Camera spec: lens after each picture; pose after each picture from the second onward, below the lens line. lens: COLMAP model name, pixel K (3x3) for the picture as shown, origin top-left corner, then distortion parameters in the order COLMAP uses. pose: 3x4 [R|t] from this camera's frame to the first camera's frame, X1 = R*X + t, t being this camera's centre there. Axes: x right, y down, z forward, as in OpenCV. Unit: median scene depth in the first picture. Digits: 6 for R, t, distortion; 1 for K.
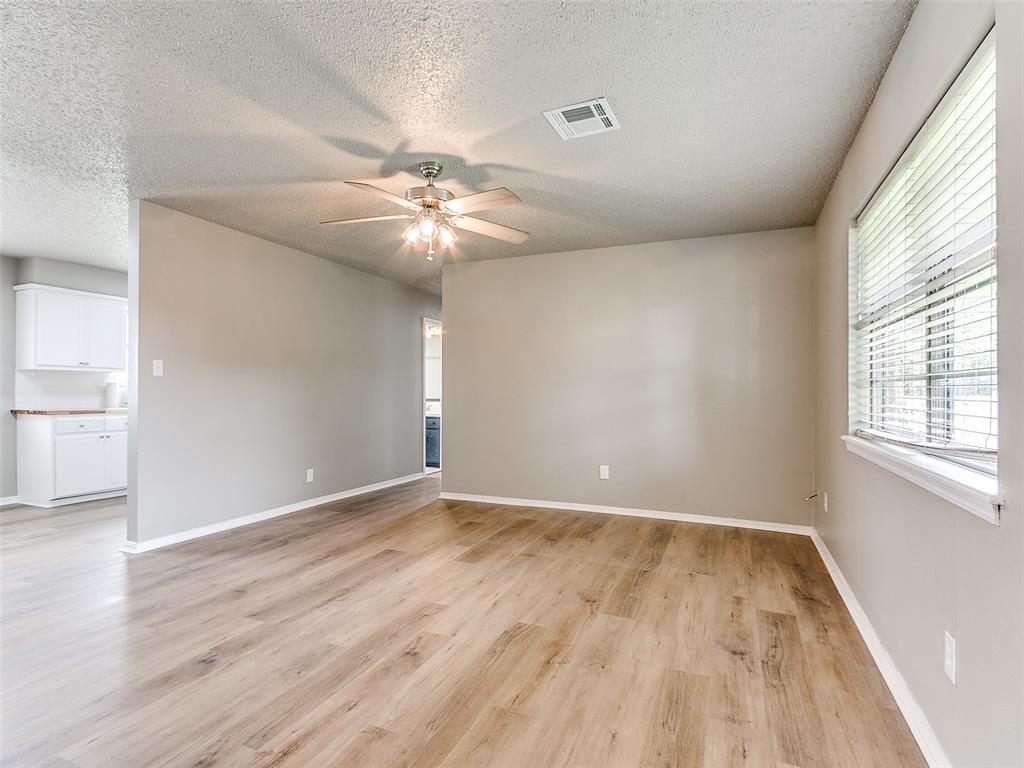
lens RADIAL K [[526.0, 0, 504.5], [0, 526.0, 391.6], [0, 0, 1]] dist [0.000588, 0.001510]
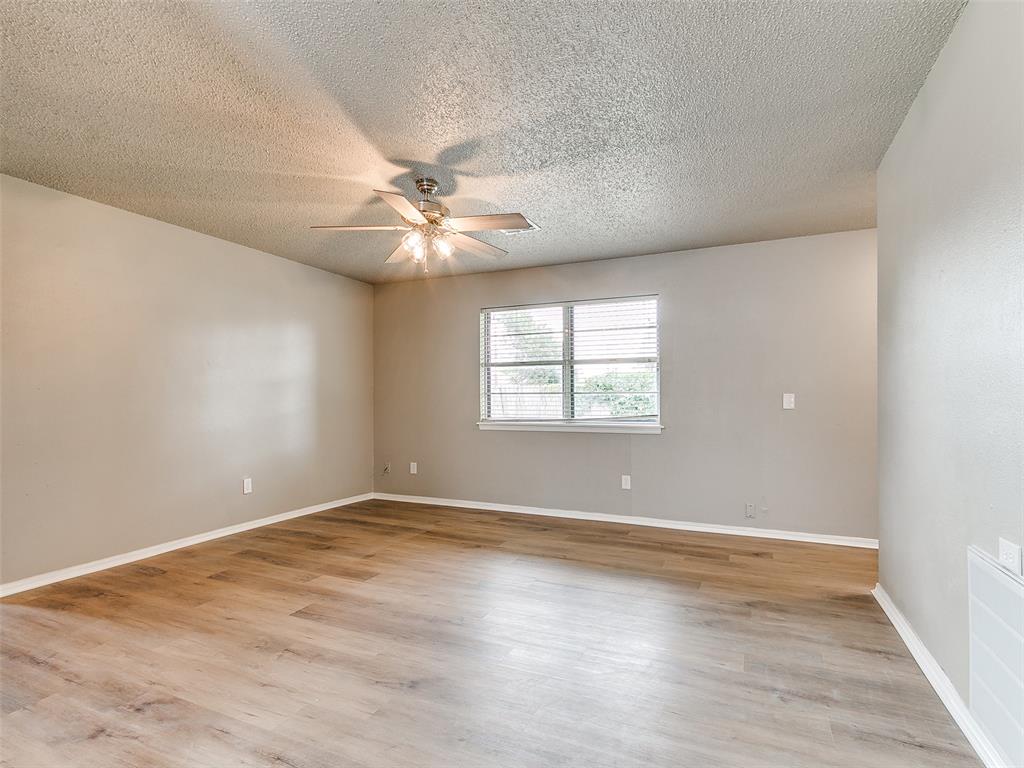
lens RADIAL K [[526.0, 0, 502.7], [0, 526.0, 384.0], [0, 0, 1]] dist [0.000588, 0.001510]
pose [[0.021839, 0.024402, 0.999464, -1.280958], [0.003676, 0.999693, -0.024488, -0.006164], [-0.999755, 0.004209, 0.021742, 0.910431]]
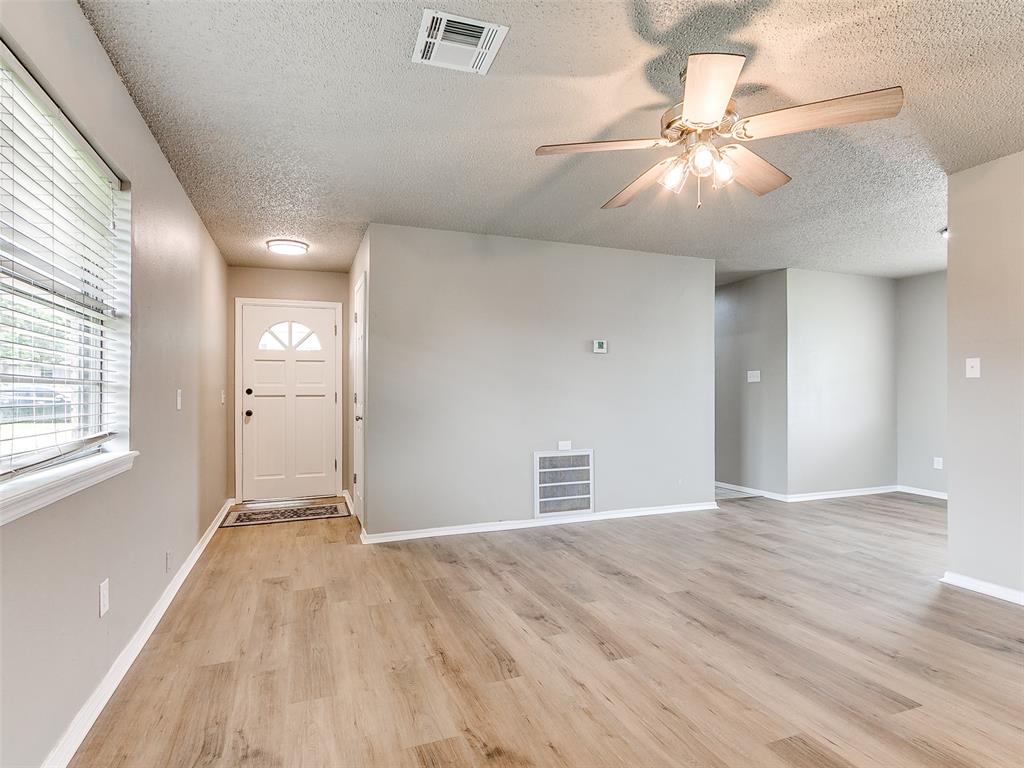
lens RADIAL K [[526.0, 0, 496.7], [0, 526.0, 392.3], [0, 0, 1]] dist [0.000588, 0.001510]
pose [[-0.719624, -0.003584, -0.694355, 0.578641], [-0.001559, 0.999992, -0.003546, -0.004564], [0.694362, -0.001469, -0.719624, 1.441195]]
